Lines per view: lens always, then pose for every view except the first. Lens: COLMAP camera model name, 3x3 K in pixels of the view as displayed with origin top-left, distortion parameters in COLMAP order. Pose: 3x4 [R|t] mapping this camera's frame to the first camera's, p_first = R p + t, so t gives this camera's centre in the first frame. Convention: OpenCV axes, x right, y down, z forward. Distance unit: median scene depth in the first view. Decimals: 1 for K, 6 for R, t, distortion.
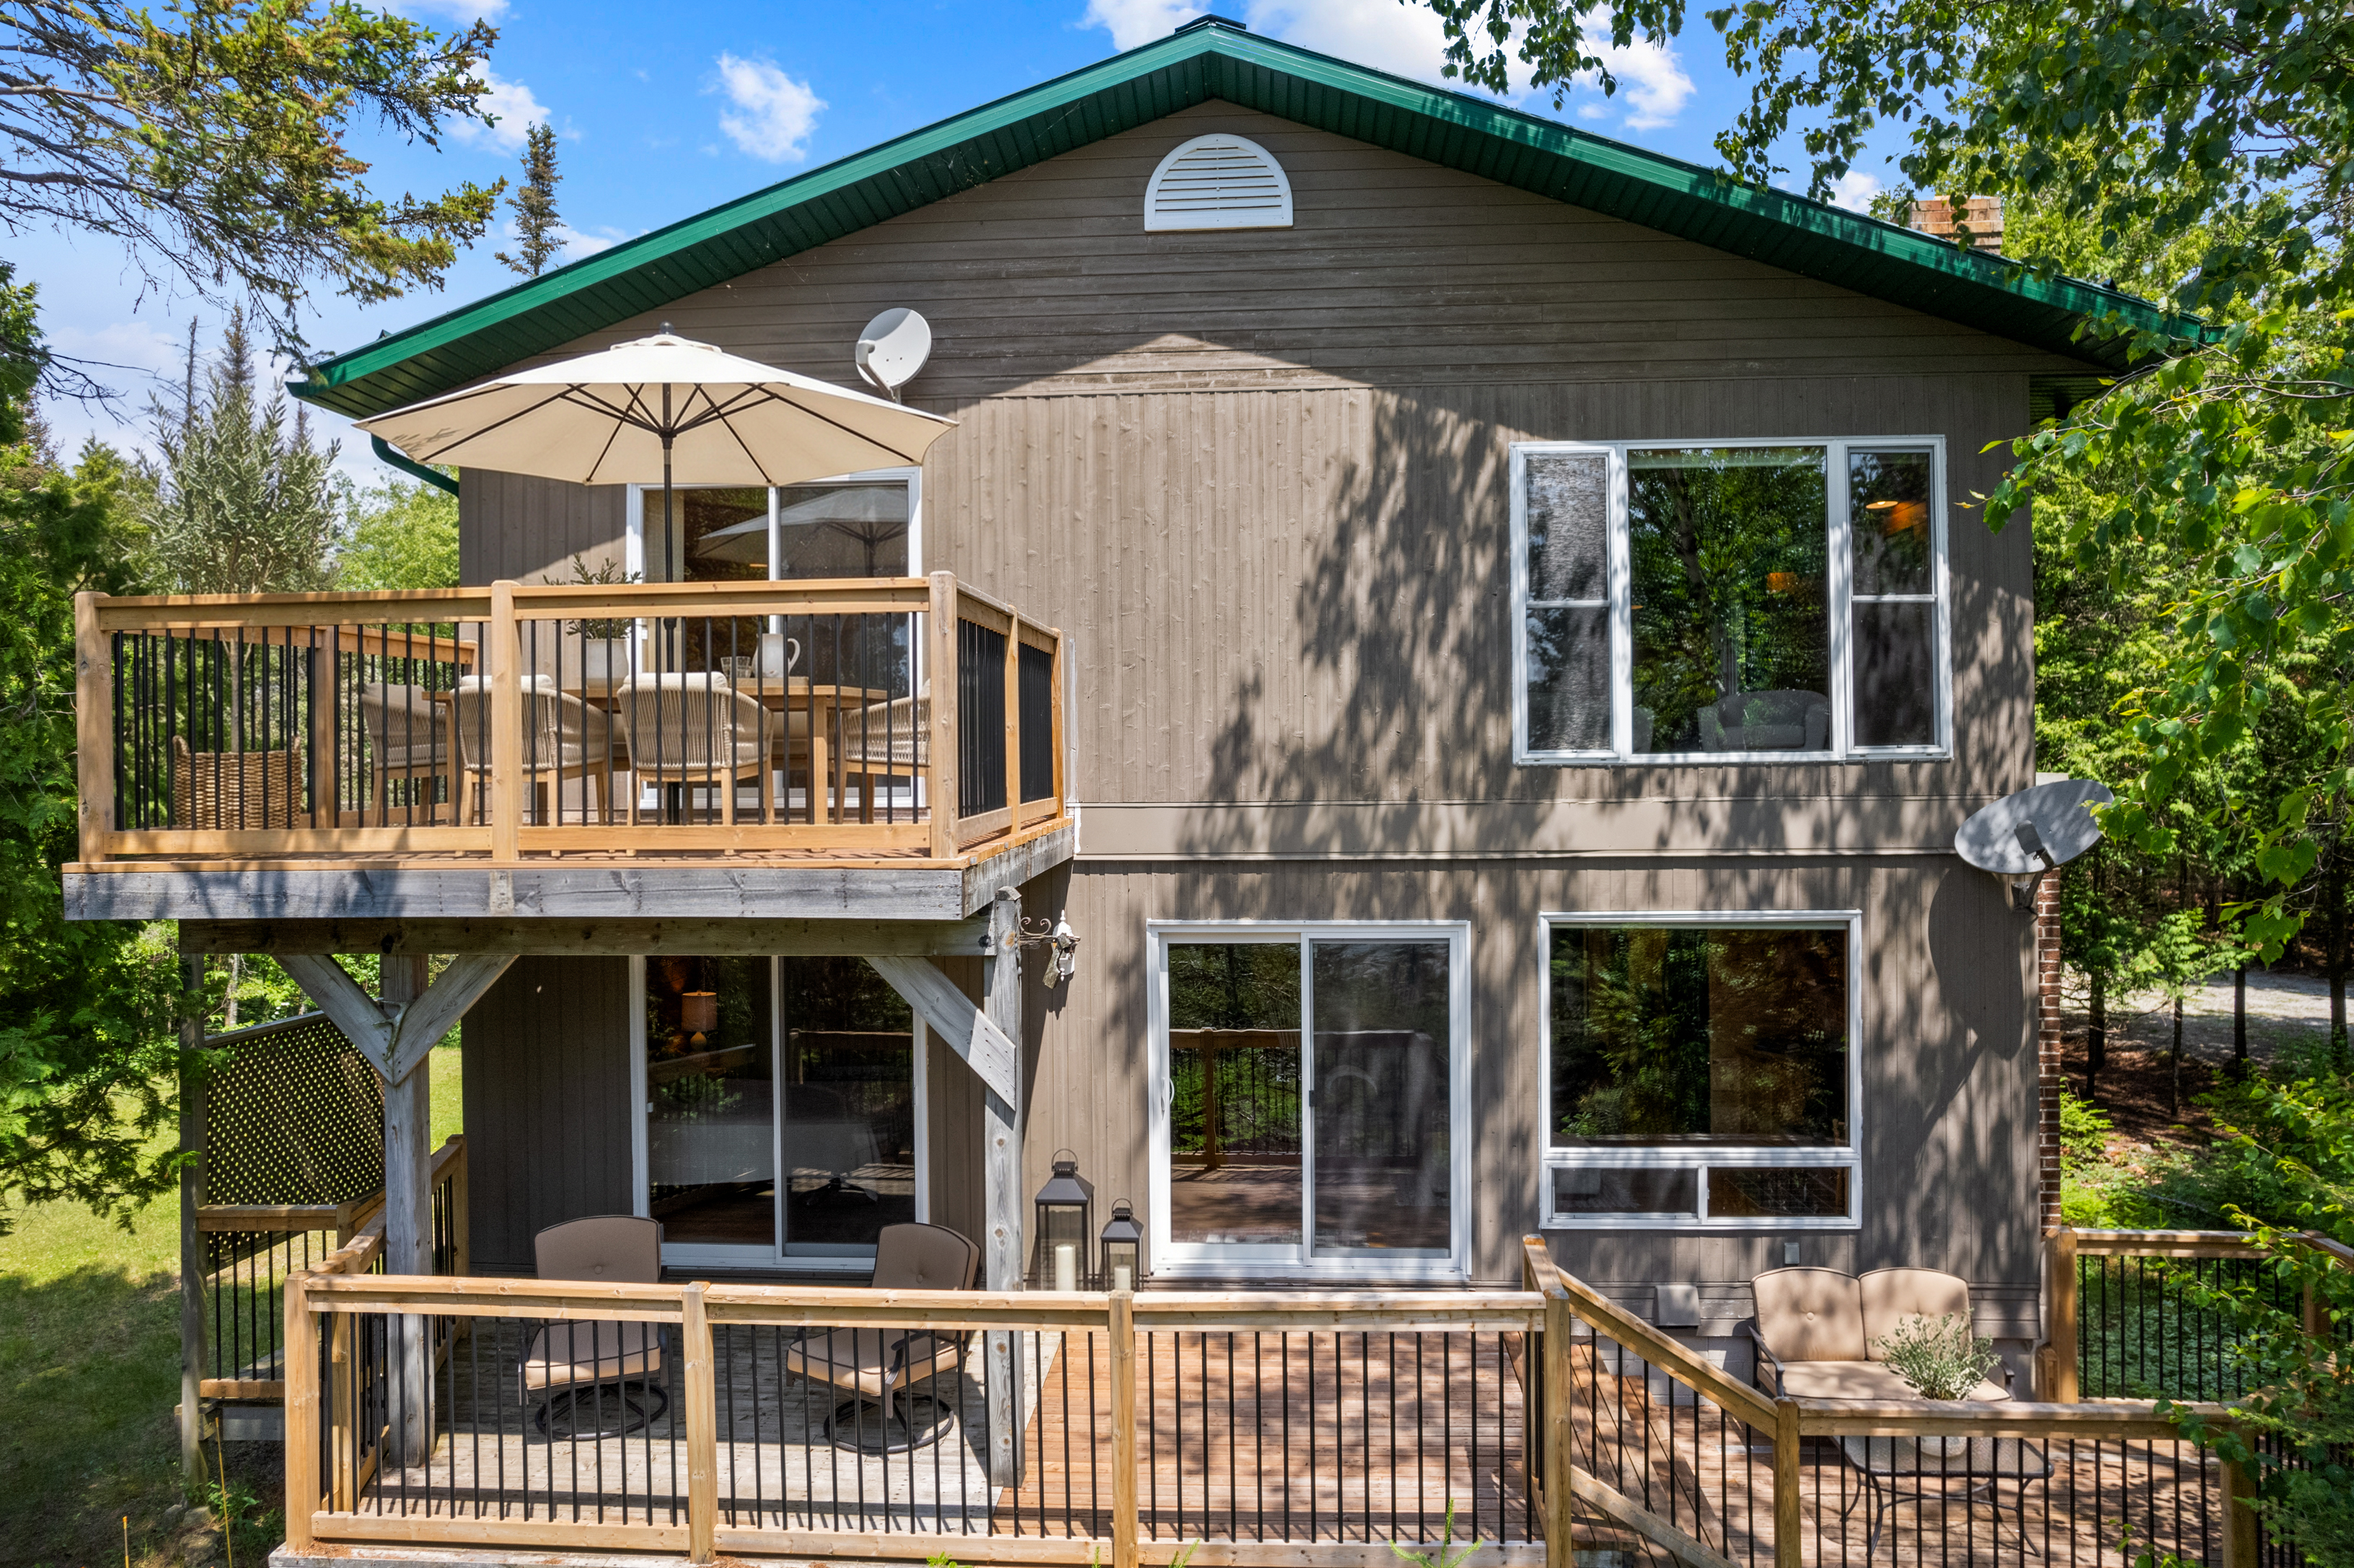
lens RADIAL K [[1536.8, 0, 1187.6], [0, 1536.8, 766.7], [0, 0, 1]] dist [-0.078196, 0.074553]
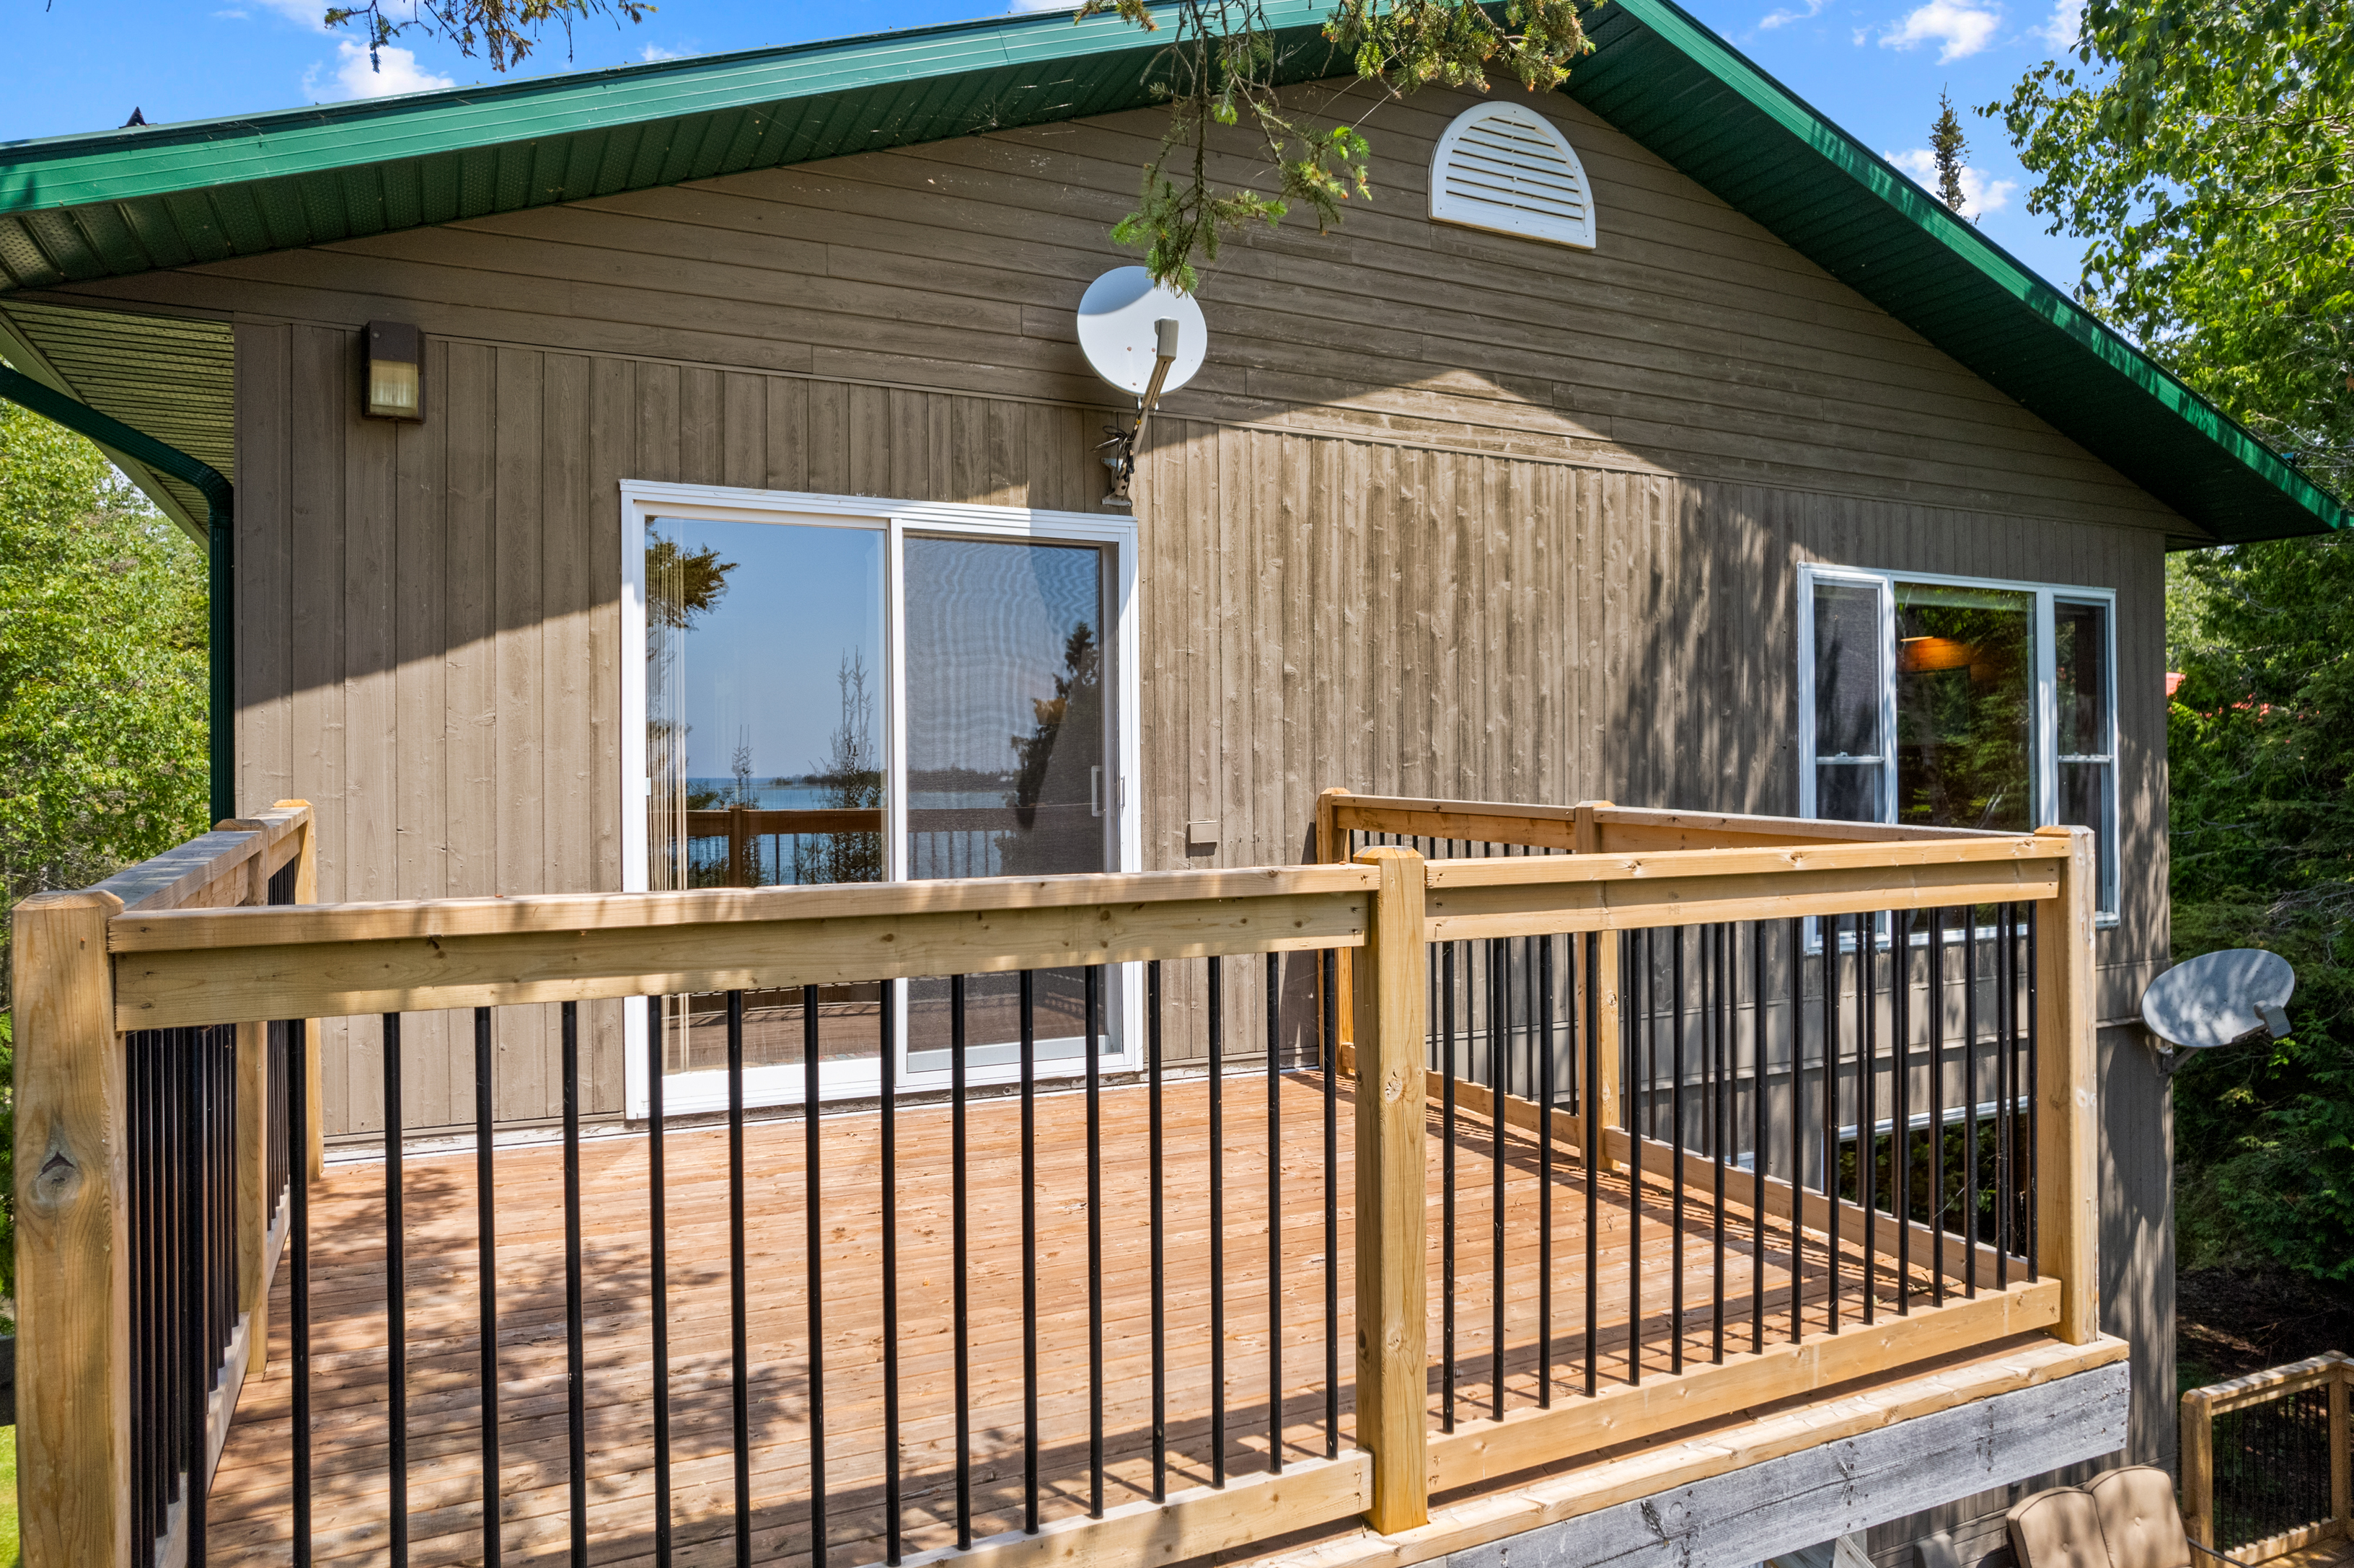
lens RADIAL K [[1536.8, 0, 1187.6], [0, 1536.8, 766.7], [0, 0, 1]] dist [-0.078196, 0.074553]
pose [[0.862337, 0.007221, 0.506284, -0.503647], [-0.006454, 0.999974, -0.003271, -0.101134], [-0.506294, -0.000447, 0.862361, 0.478432]]
